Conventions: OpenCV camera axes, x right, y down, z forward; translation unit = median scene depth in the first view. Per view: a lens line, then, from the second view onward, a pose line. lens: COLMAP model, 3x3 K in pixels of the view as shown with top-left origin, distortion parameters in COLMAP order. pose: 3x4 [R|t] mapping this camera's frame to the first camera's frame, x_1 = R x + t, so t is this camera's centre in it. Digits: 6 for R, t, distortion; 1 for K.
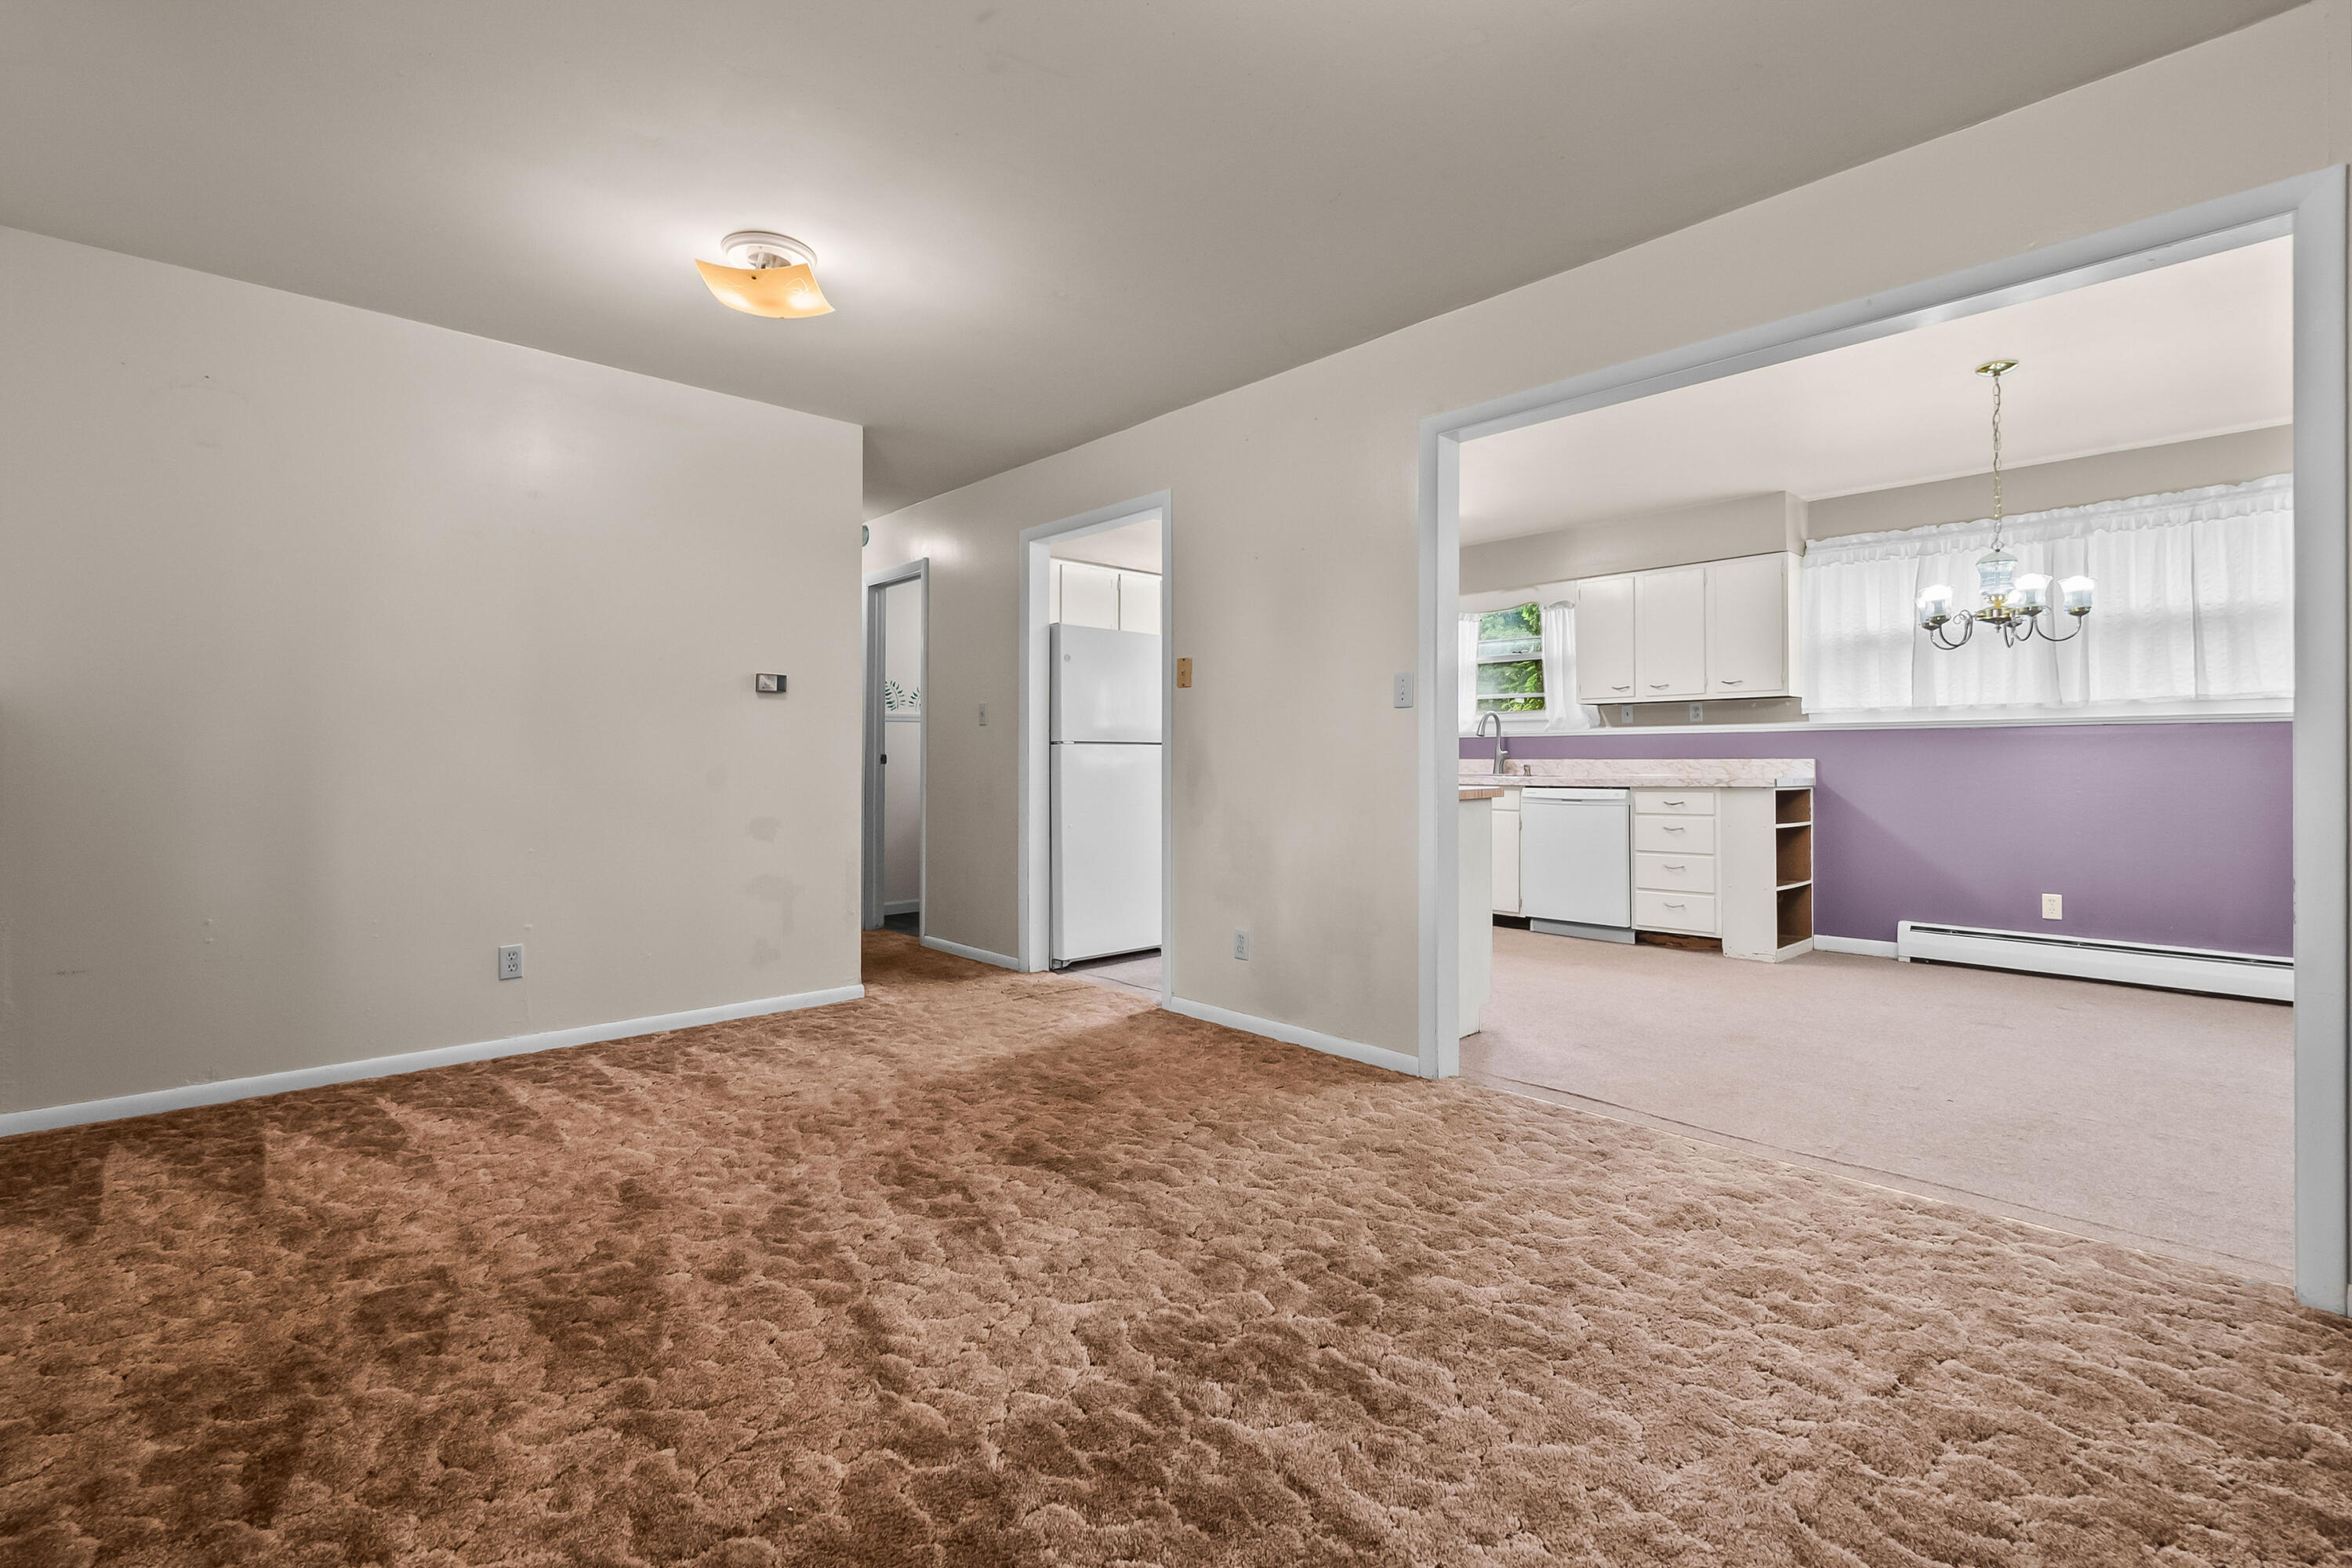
lens RADIAL K [[1043.8, 0, 1142.5], [0, 1043.8, 756.6], [0, 0, 1]] dist [0.007535, -0.005996]
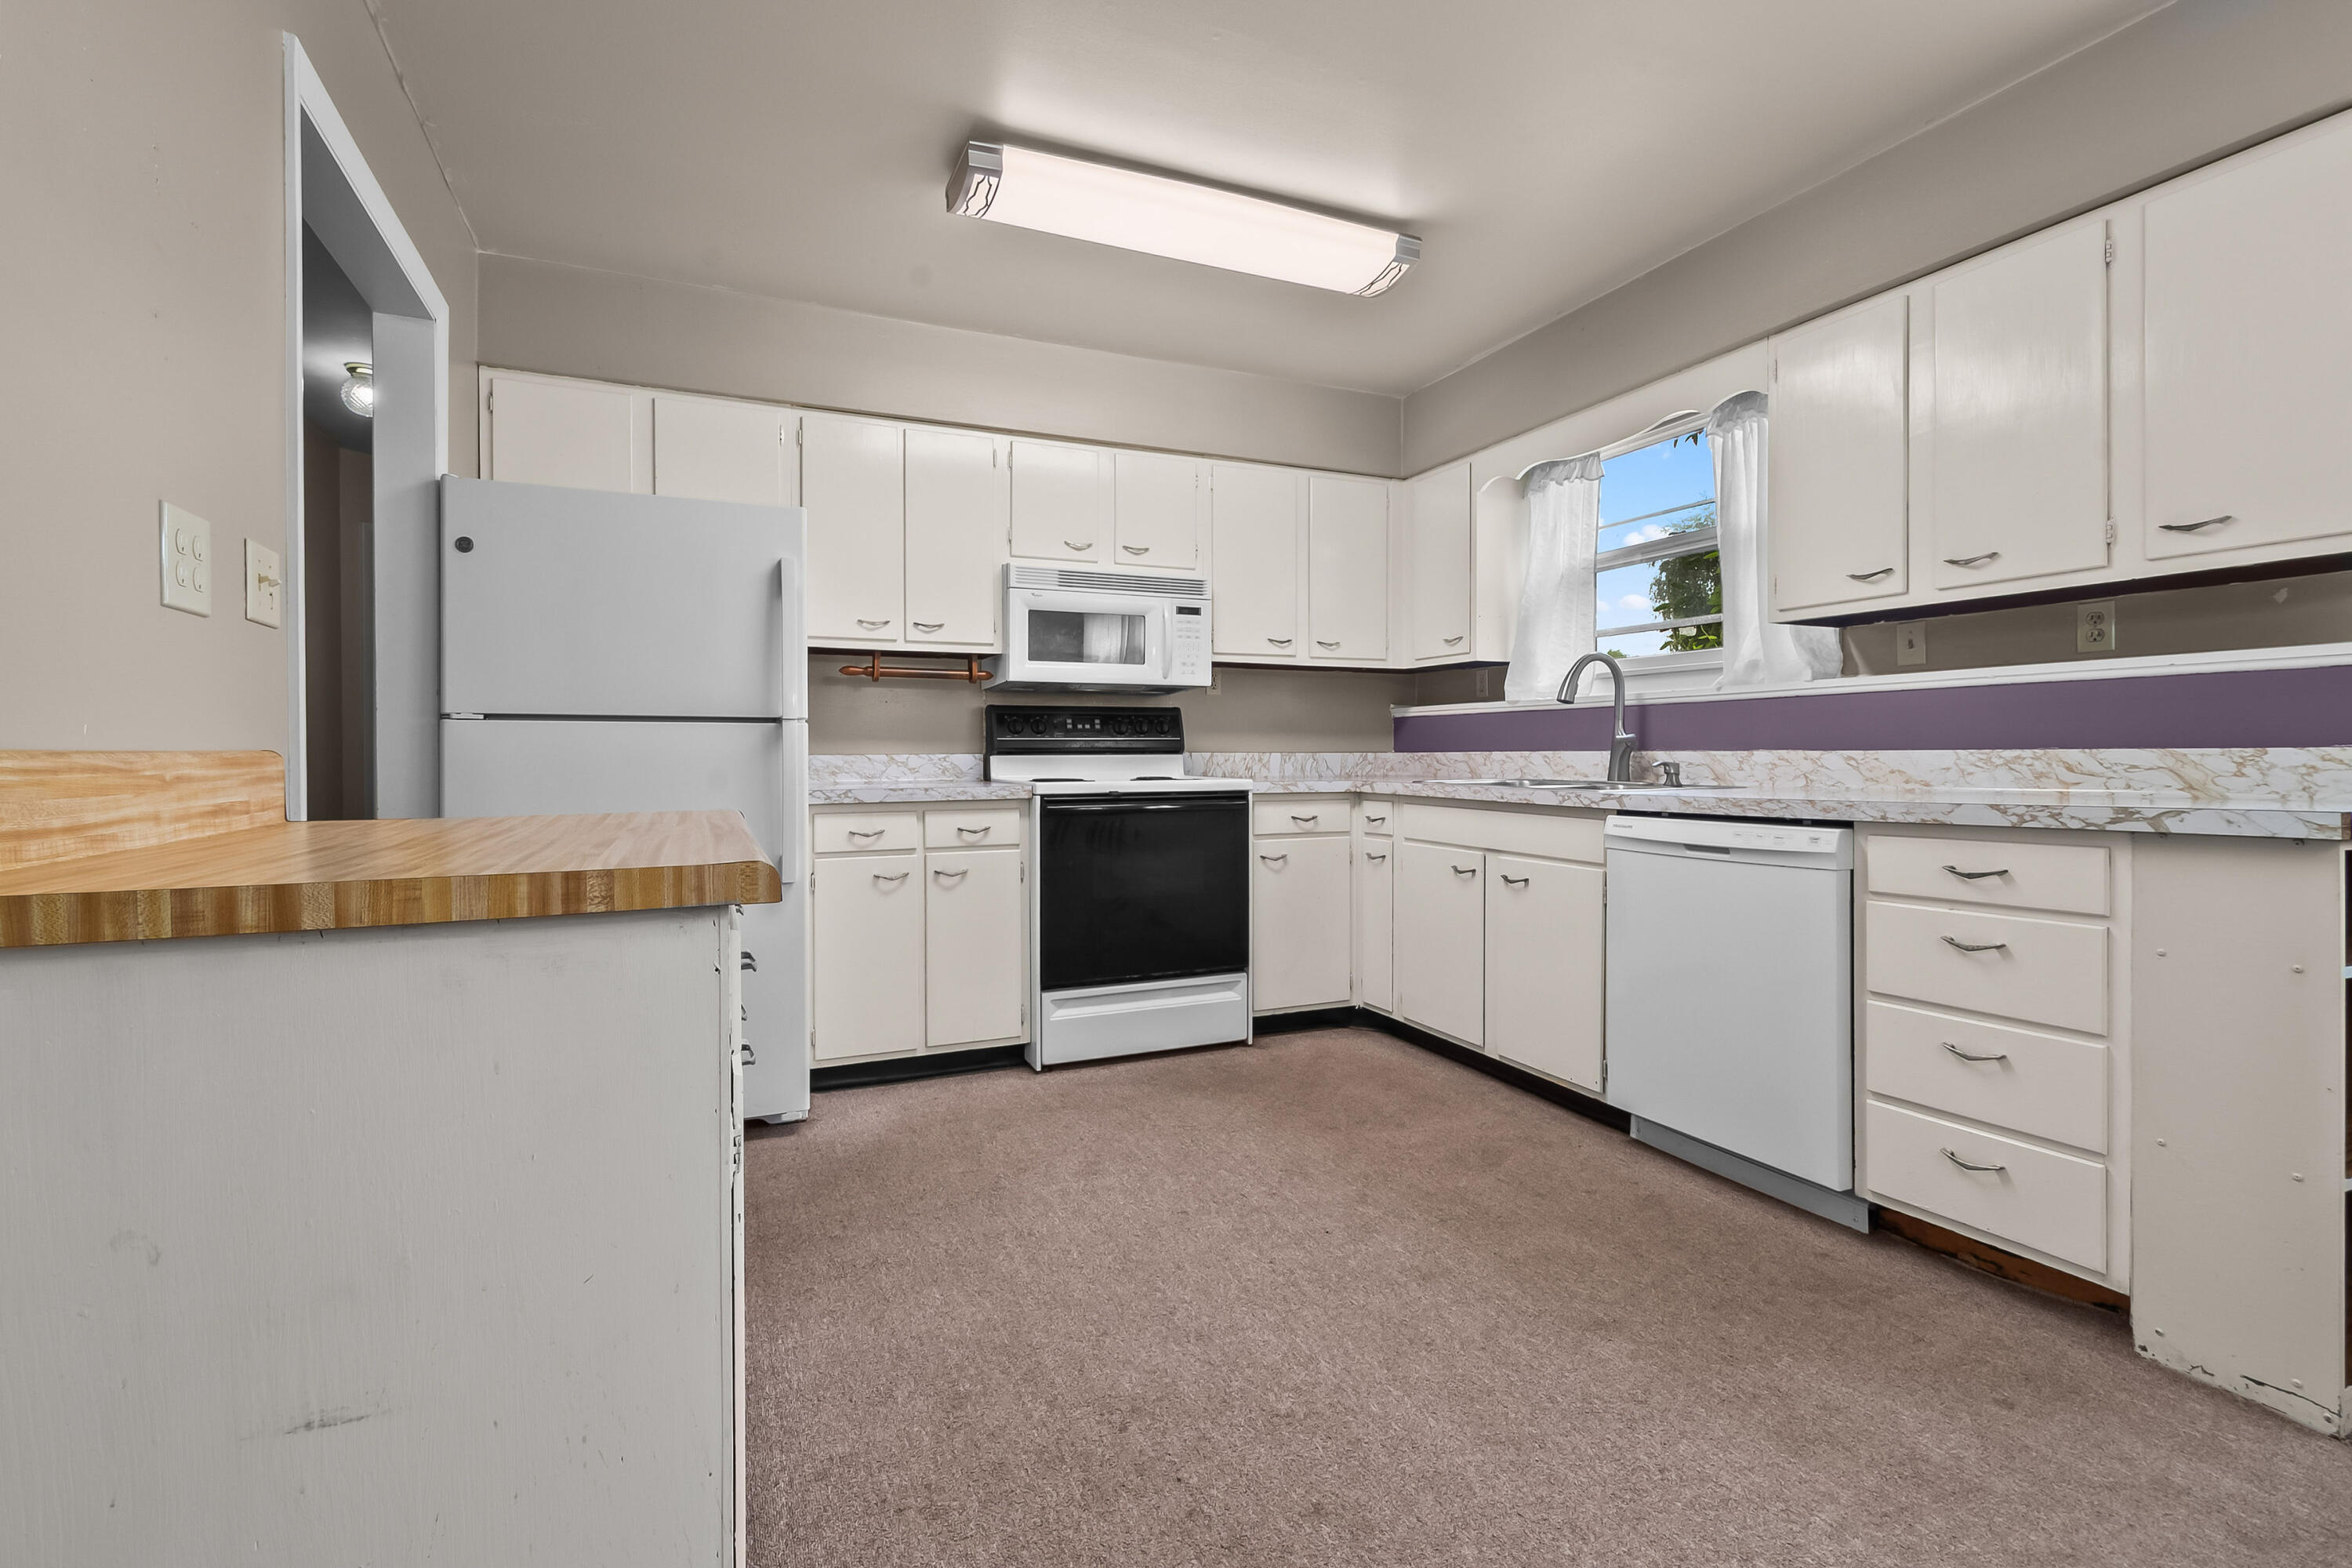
lens RADIAL K [[1043.8, 0, 1145.6], [0, 1043.8, 763.0], [0, 0, 1]] dist [0.007535, -0.005996]
pose [[0.945854, 0.002701, -0.324583, 0.352646], [0.000379, 0.999956, 0.009424, 0.004213], [0.324594, -0.009037, 0.945810, 0.568229]]
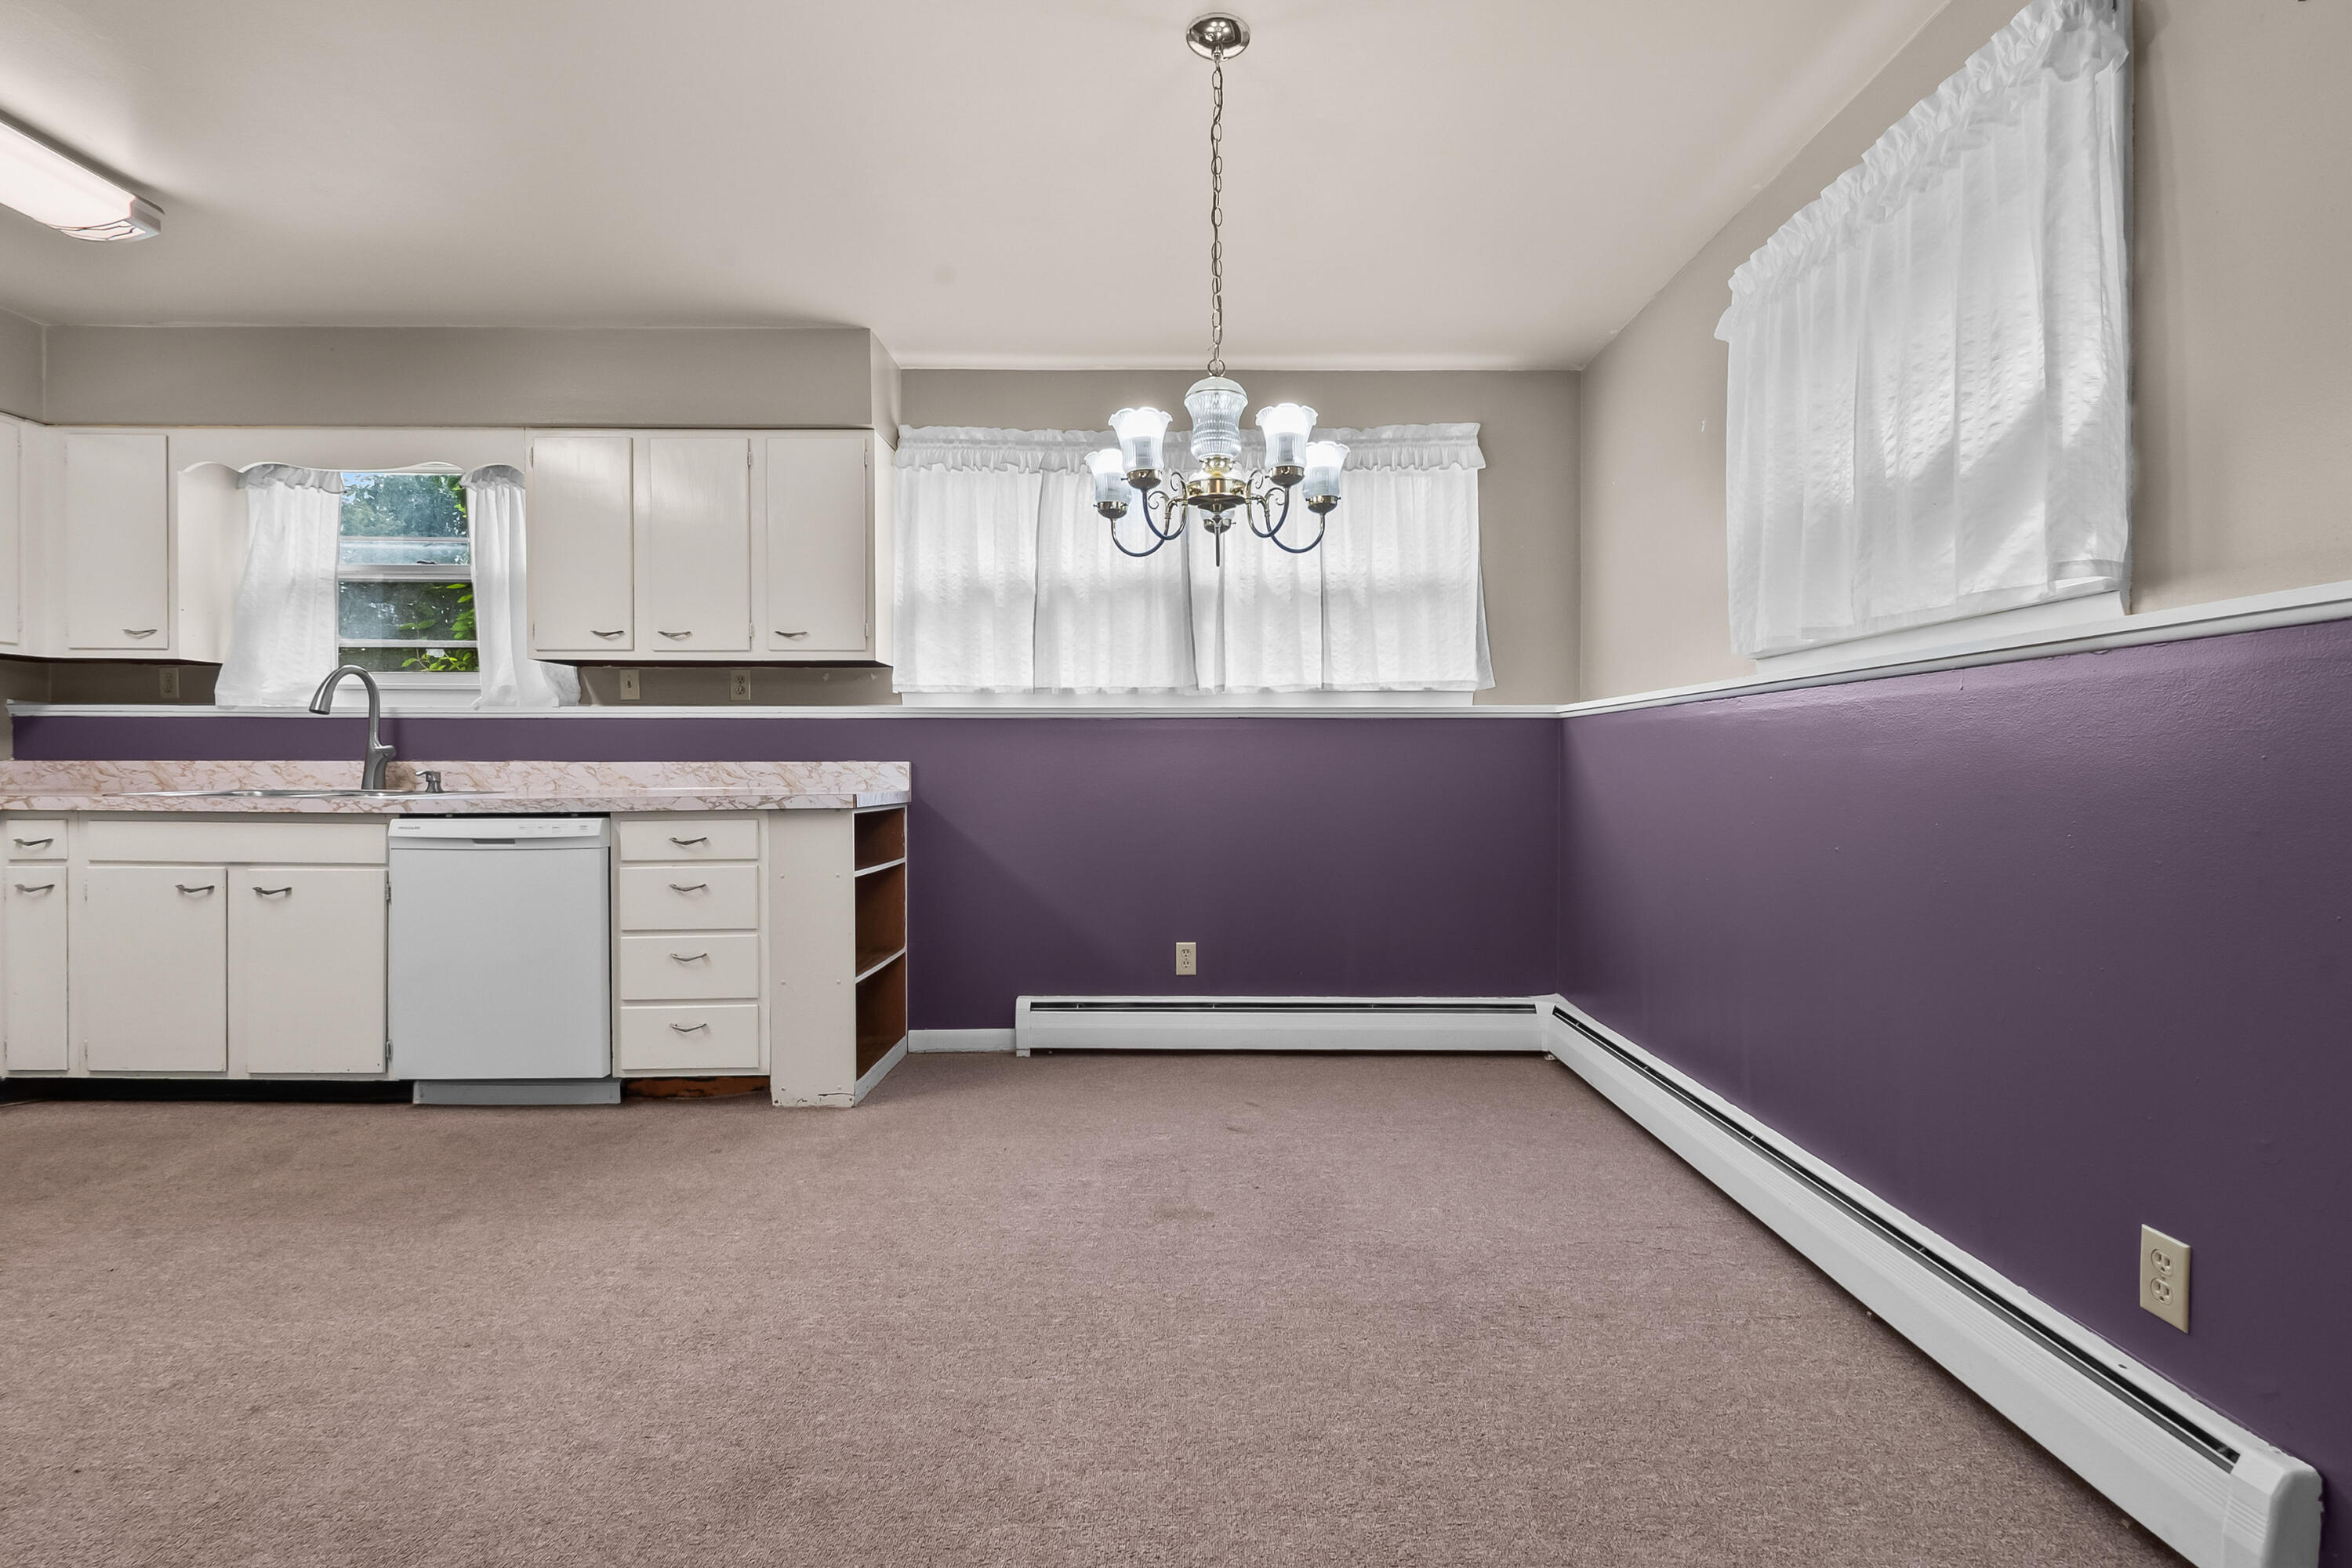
lens RADIAL K [[1043.8, 0, 1198.1], [0, 1043.8, 777.4], [0, 0, 1]] dist [0.007535, -0.005996]
pose [[0.657901, -0.005003, 0.753088, 0.266693], [-0.004227, 0.999938, 0.010336, 0.004413], [-0.753092, -0.009983, 0.657839, 0.430788]]
